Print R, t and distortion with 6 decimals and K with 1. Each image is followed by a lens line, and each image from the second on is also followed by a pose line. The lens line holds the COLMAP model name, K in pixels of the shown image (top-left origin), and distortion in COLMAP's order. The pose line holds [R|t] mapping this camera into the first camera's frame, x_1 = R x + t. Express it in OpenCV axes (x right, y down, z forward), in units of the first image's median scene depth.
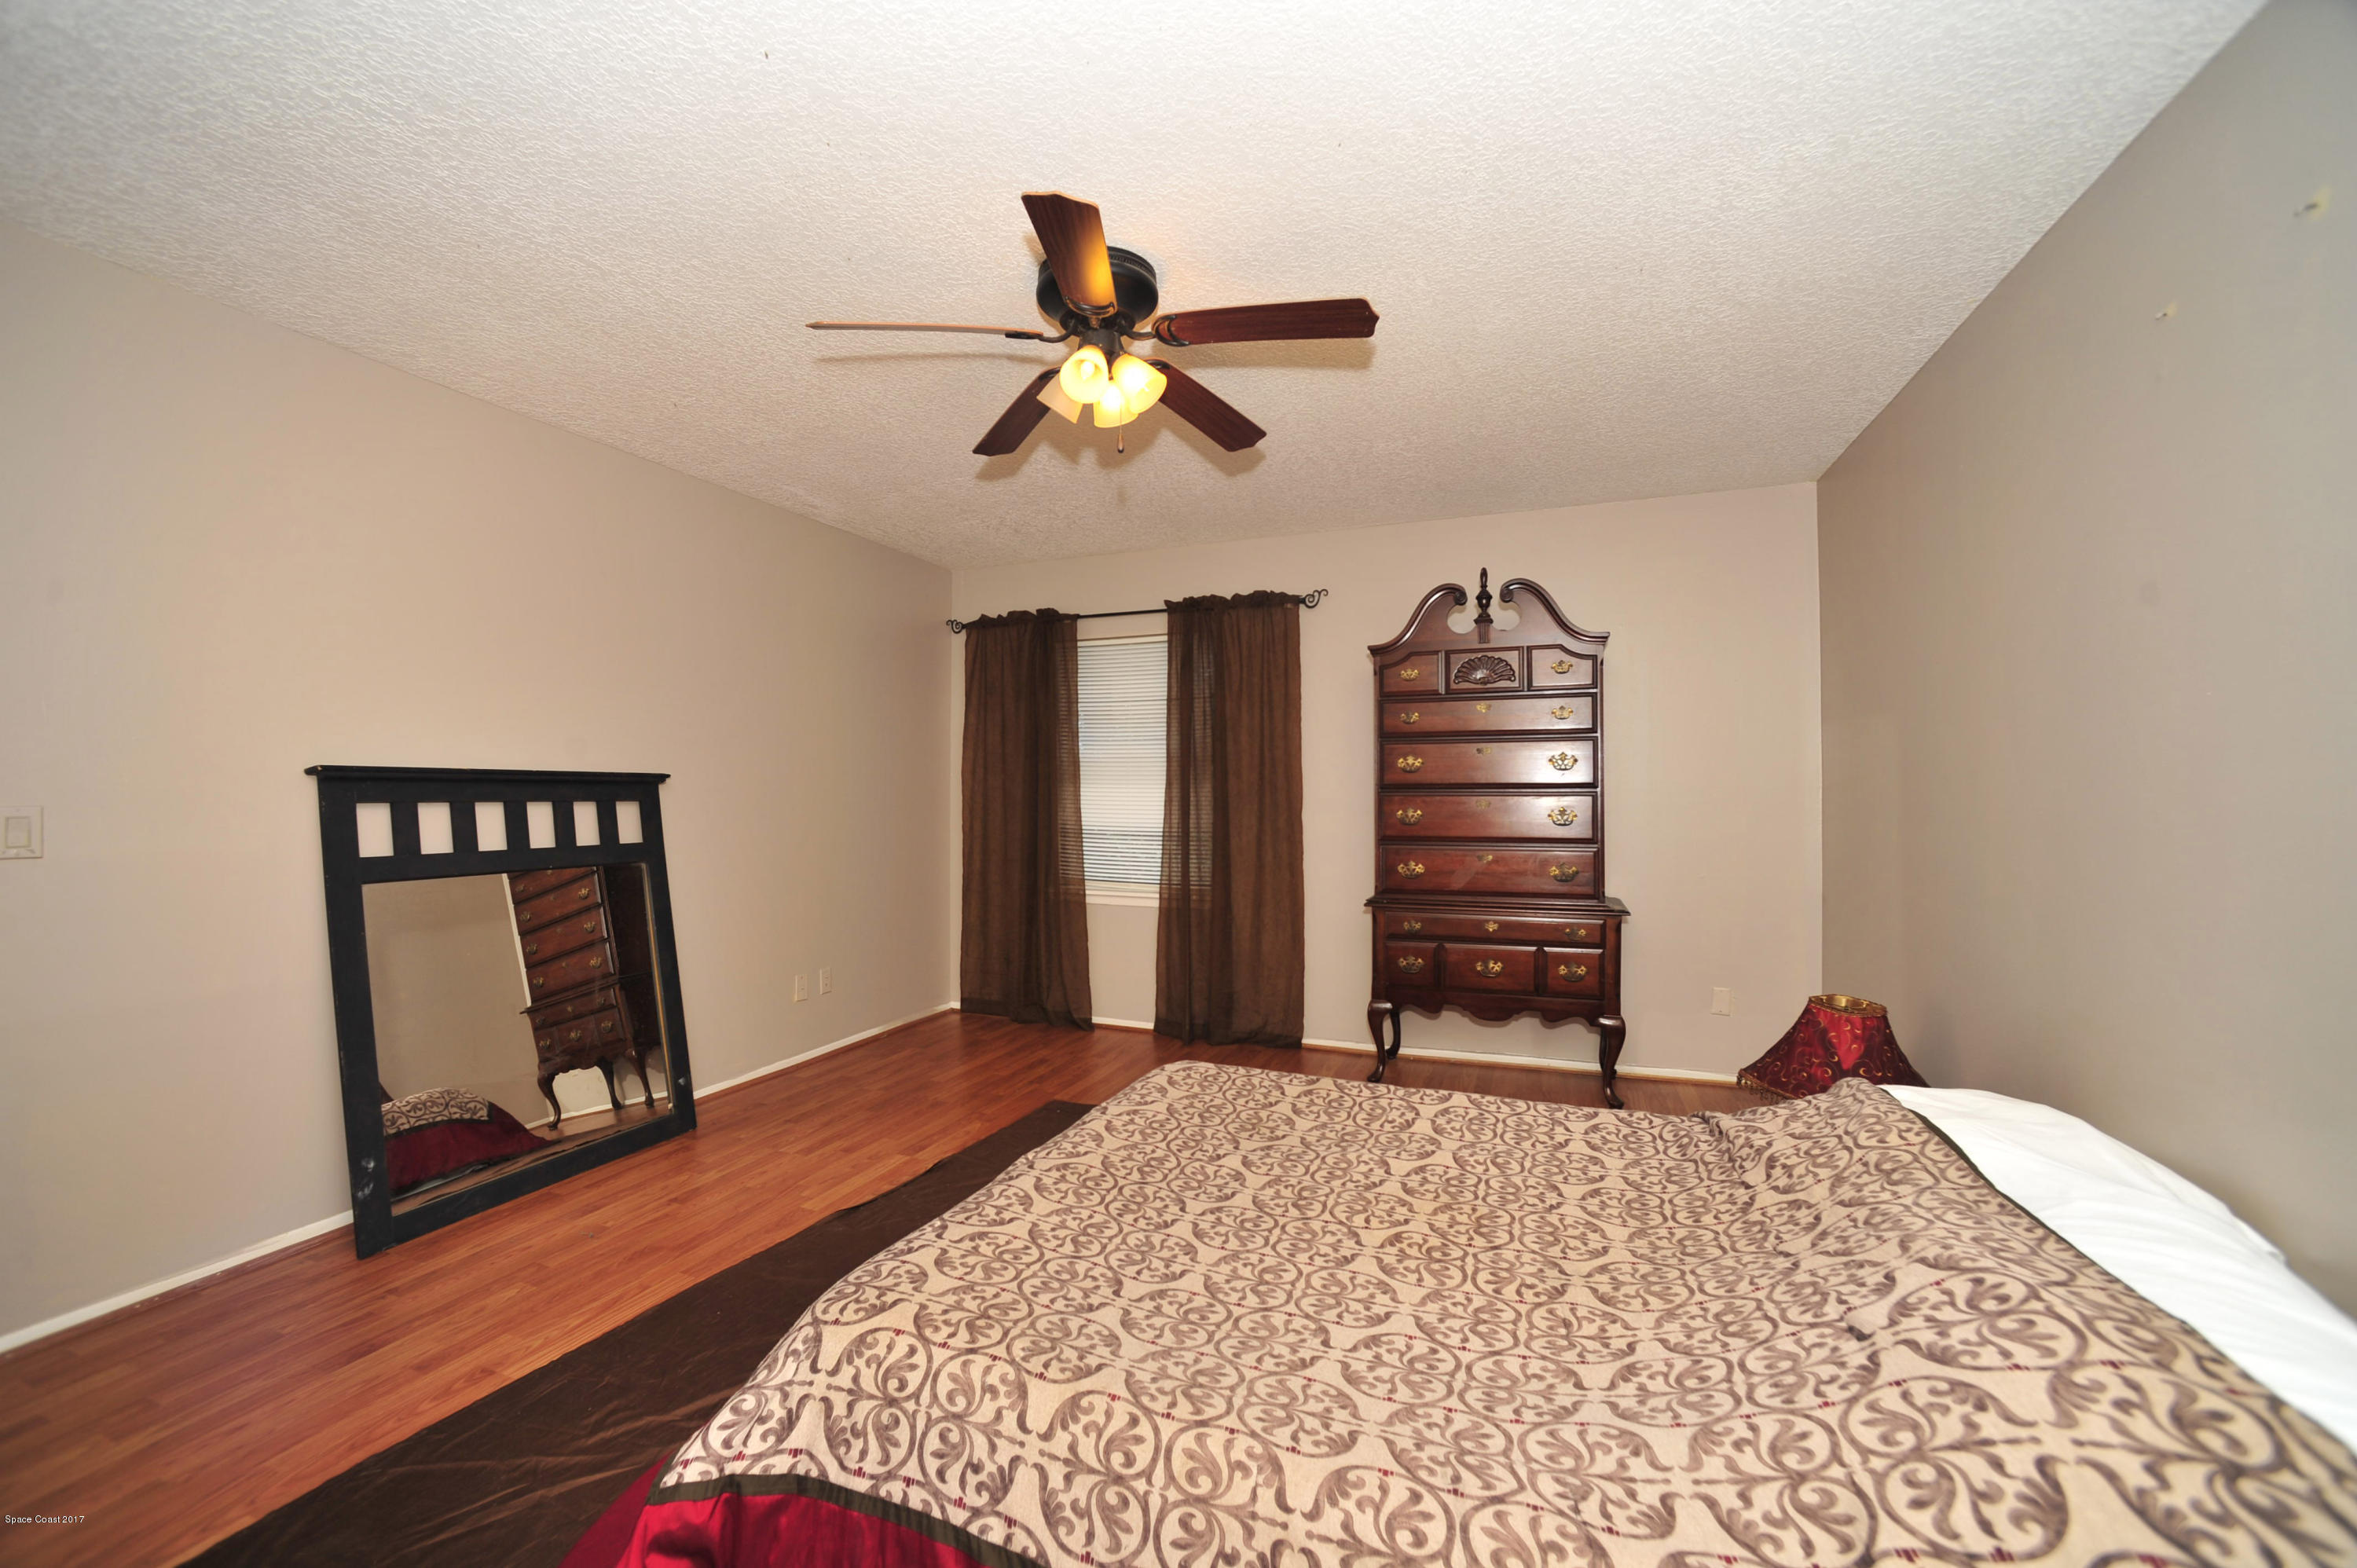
lens RADIAL K [[925.2, 0, 1169.1], [0, 925.2, 792.5], [0, 0, 1]] dist [-0.042517, 0.012169]
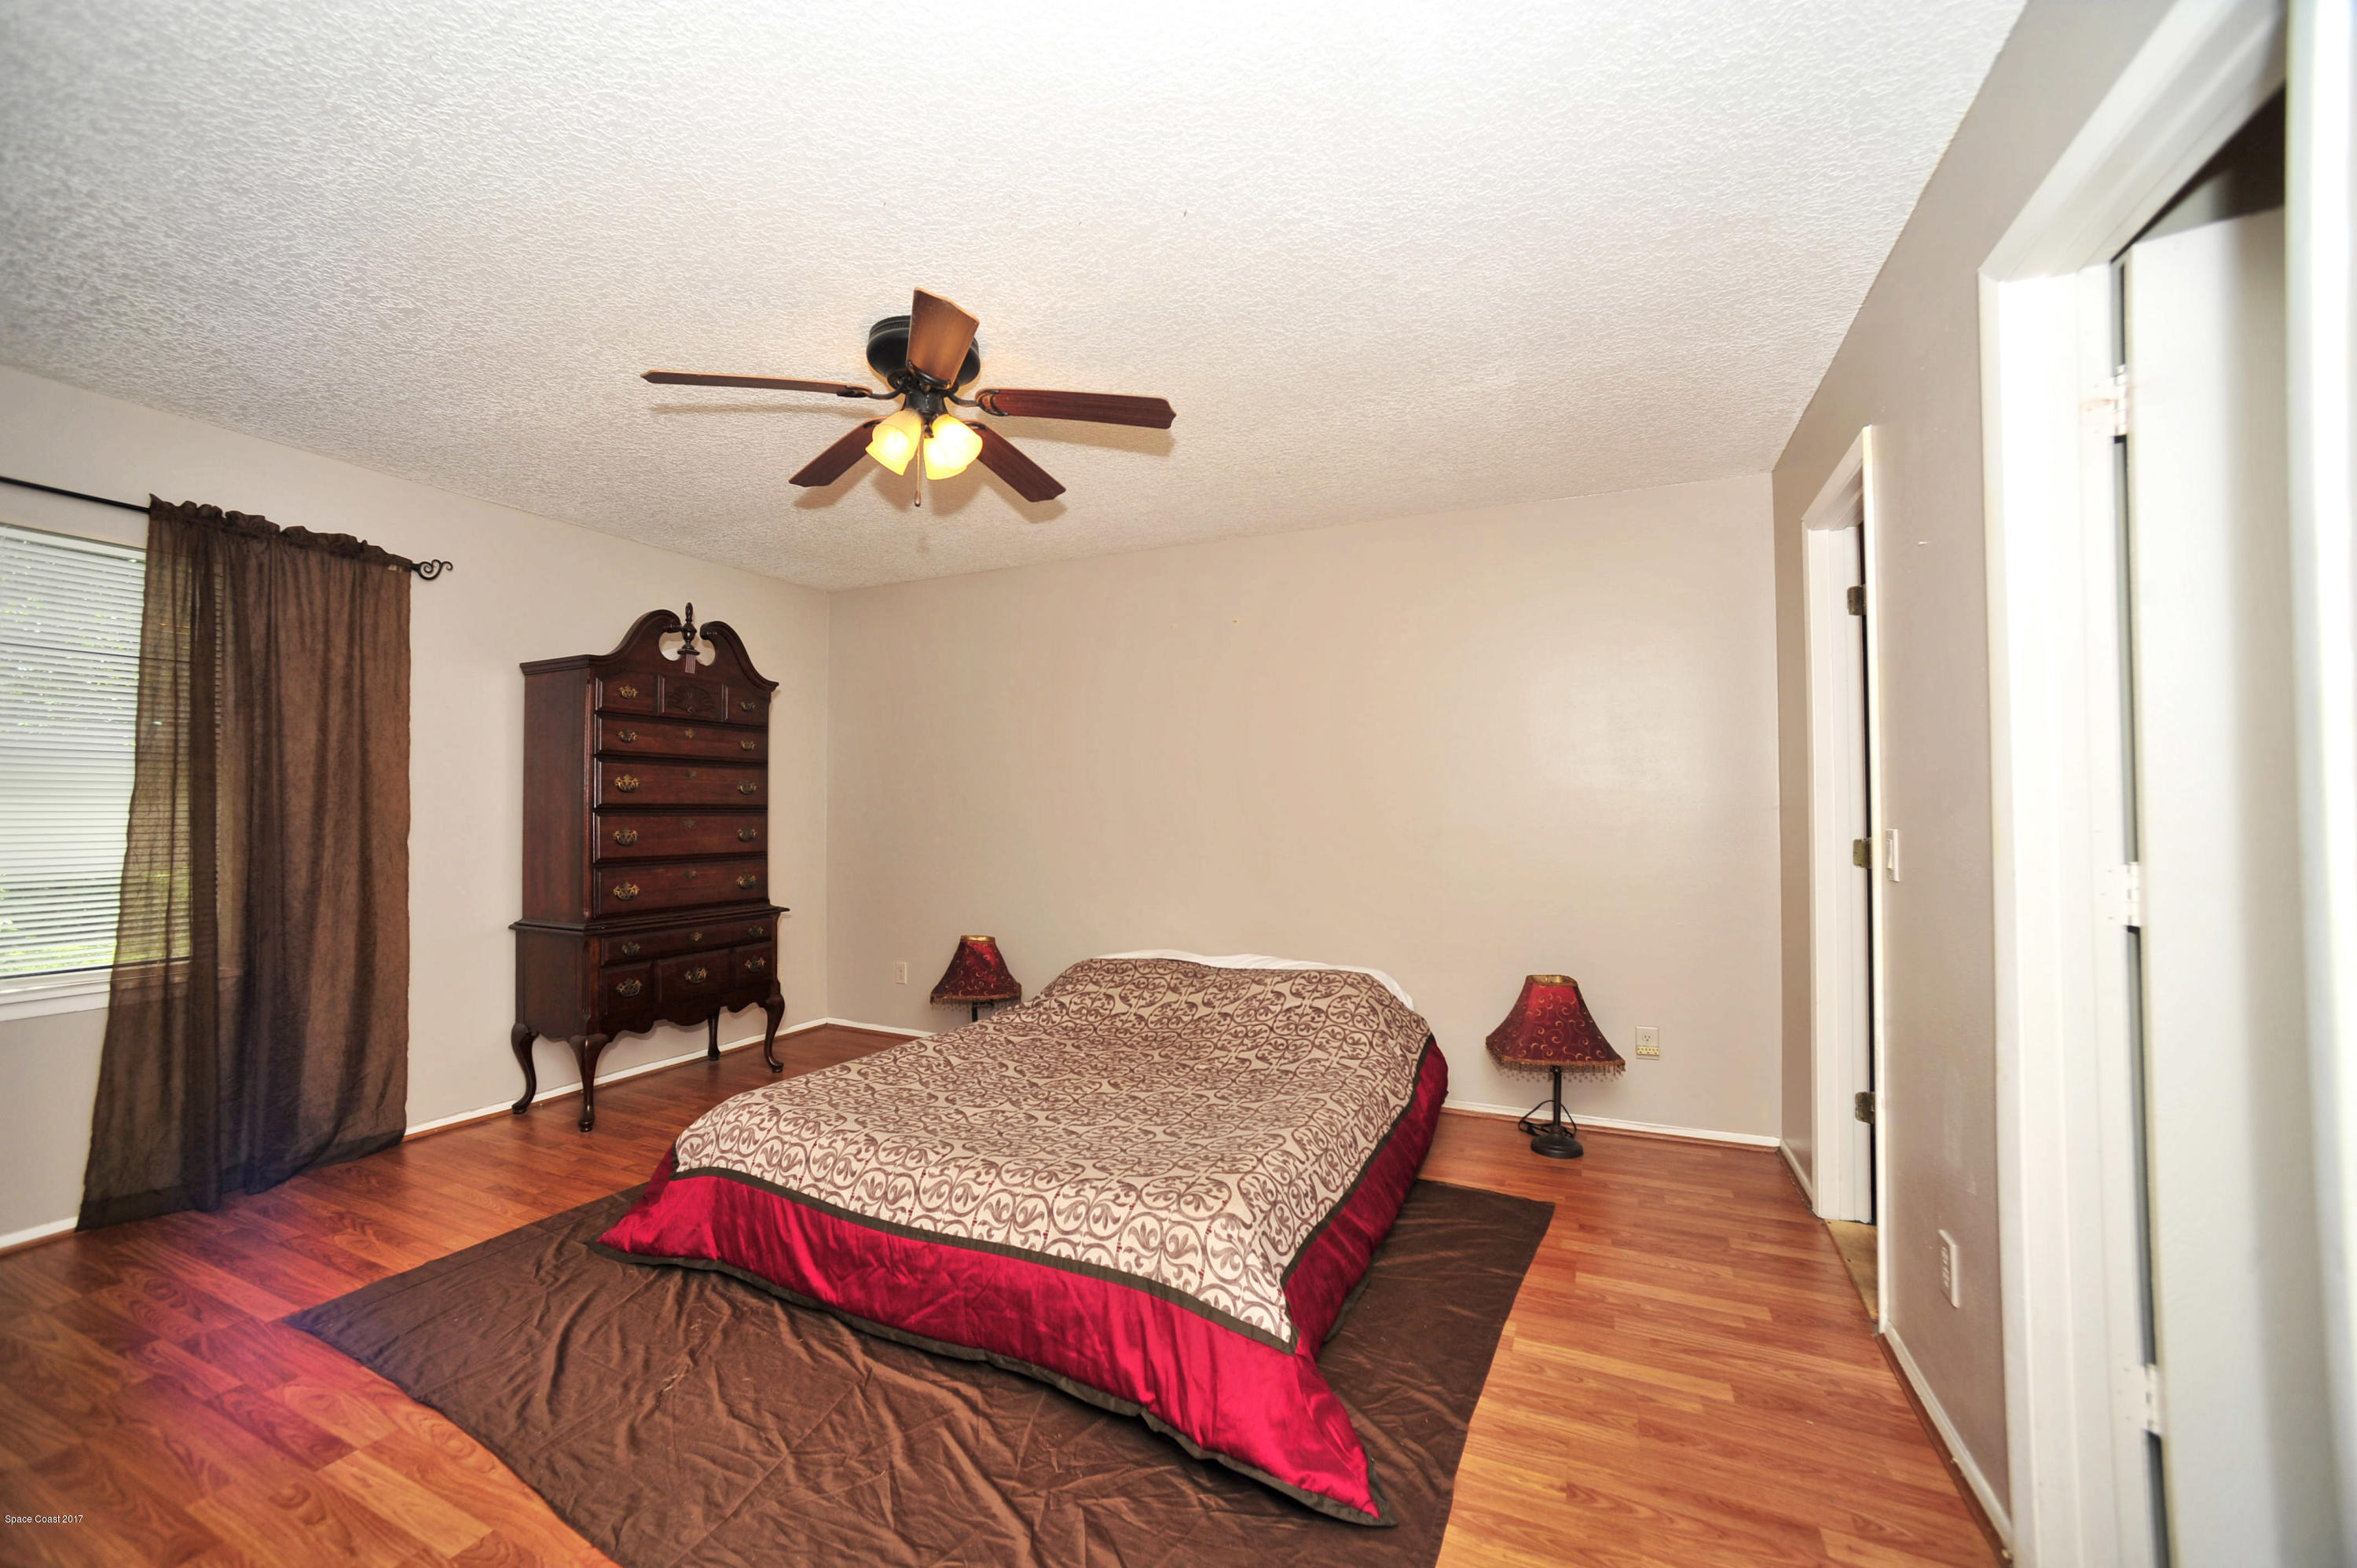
lens RADIAL K [[925.2, 0, 1169.1], [0, 925.2, 792.5], [0, 0, 1]] dist [-0.042517, 0.012169]
pose [[0.104056, 0.023033, 0.994305, -0.656777], [-0.012117, 0.999687, -0.021889, -0.007530], [-0.994498, -0.009770, 0.104302, 0.331193]]
